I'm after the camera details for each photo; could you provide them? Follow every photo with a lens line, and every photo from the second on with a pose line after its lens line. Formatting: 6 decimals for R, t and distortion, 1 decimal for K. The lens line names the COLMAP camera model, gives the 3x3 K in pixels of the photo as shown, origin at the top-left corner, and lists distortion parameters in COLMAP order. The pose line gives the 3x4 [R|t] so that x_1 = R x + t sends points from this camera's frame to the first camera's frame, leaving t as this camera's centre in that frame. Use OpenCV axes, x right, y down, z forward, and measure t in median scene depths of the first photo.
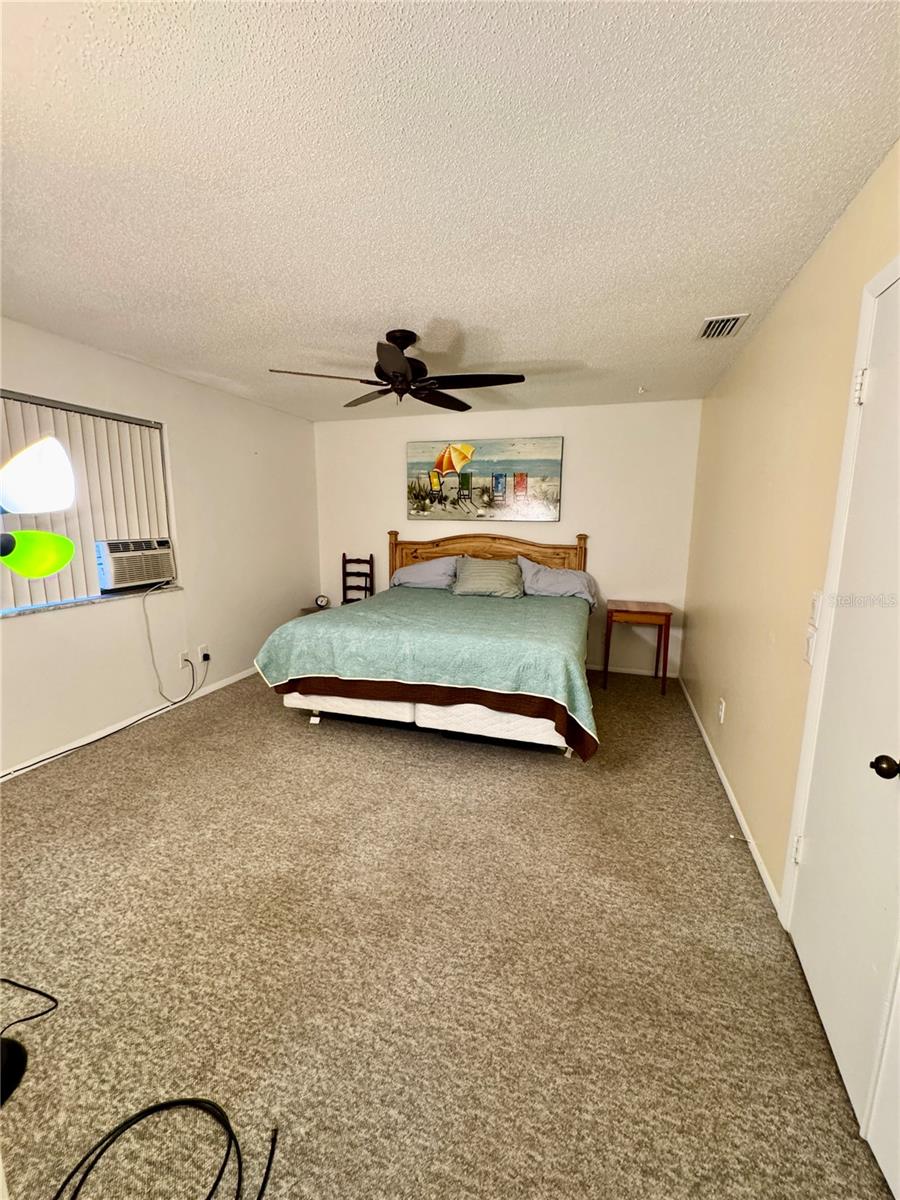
lens RADIAL K [[474.6, 0, 452.3], [0, 474.6, 600.8], [0, 0, 1]] dist [-0.002768, 0.000117]
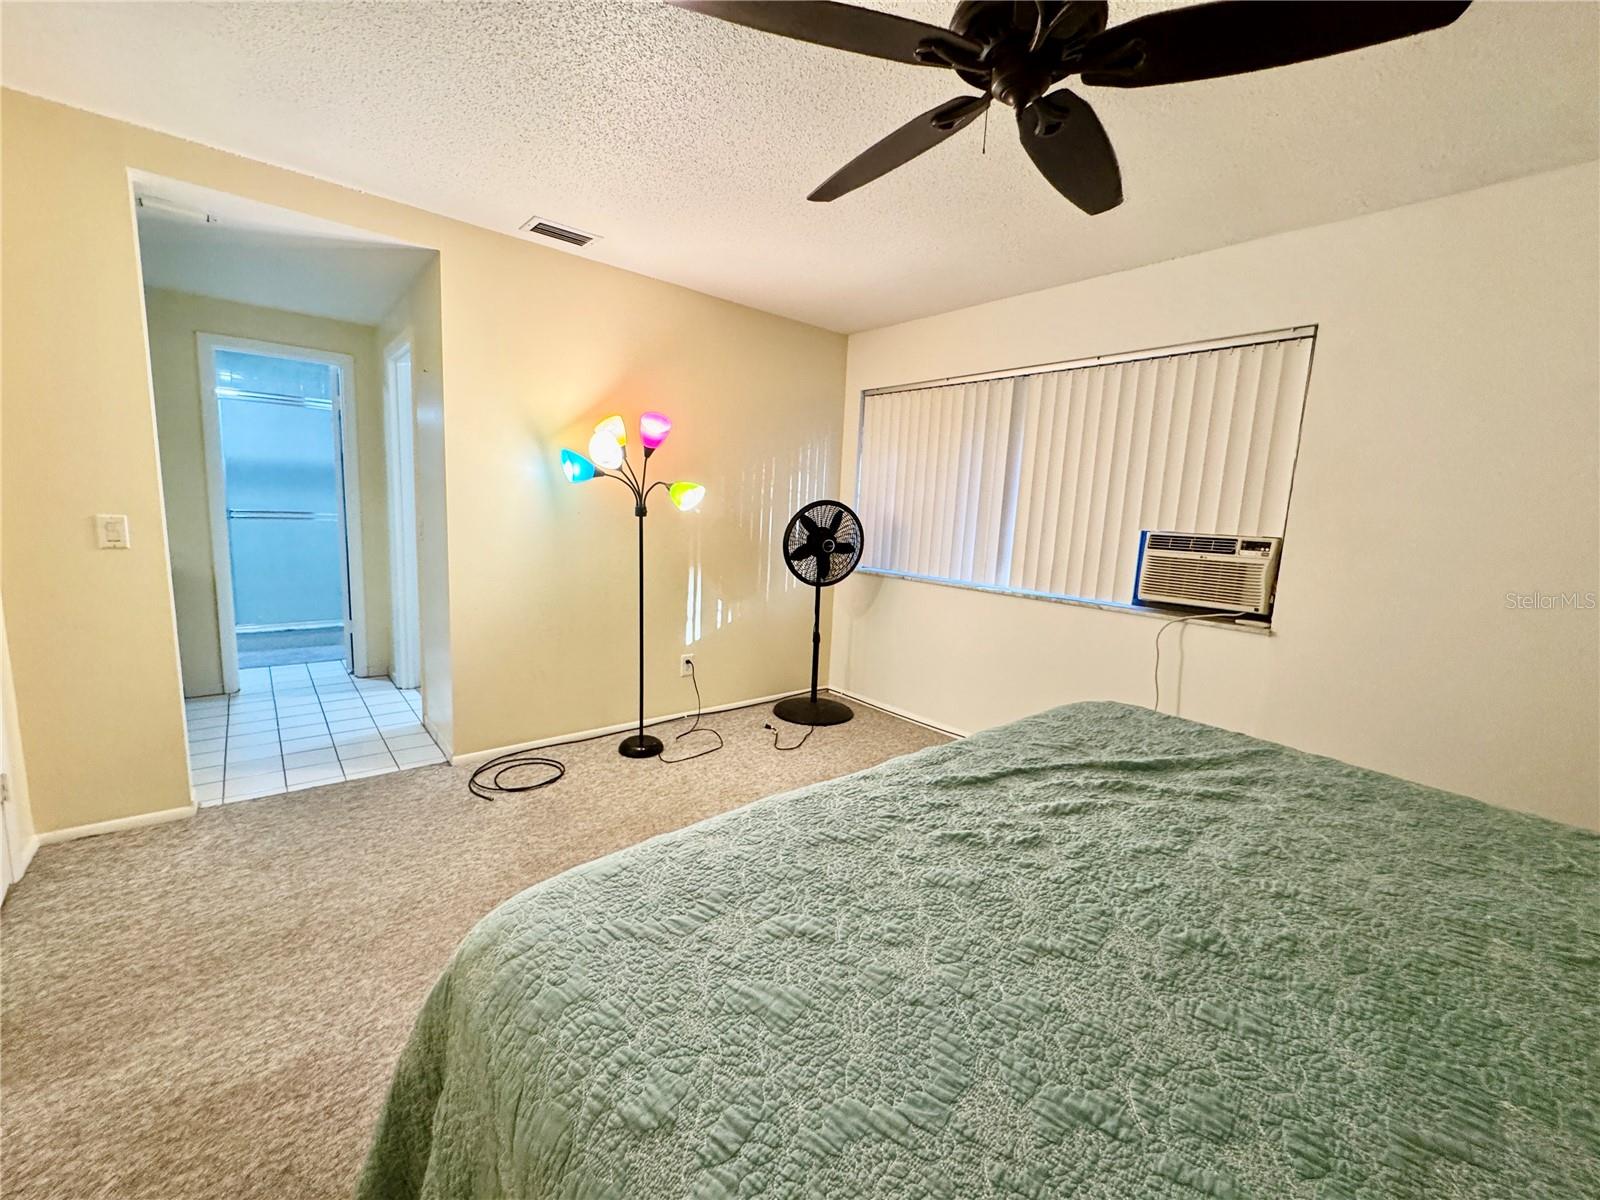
lens RADIAL K [[632.8, 0, 804.4], [0, 632.8, 596.6], [0, 0, 1]] dist [-0.002768, 0.000117]
pose [[-0.522336, 0.092479, -0.847710, 0.346677], [-0.187206, 0.957415, 0.219798, -0.141805], [0.831937, 0.273504, -0.482780, 1.031271]]
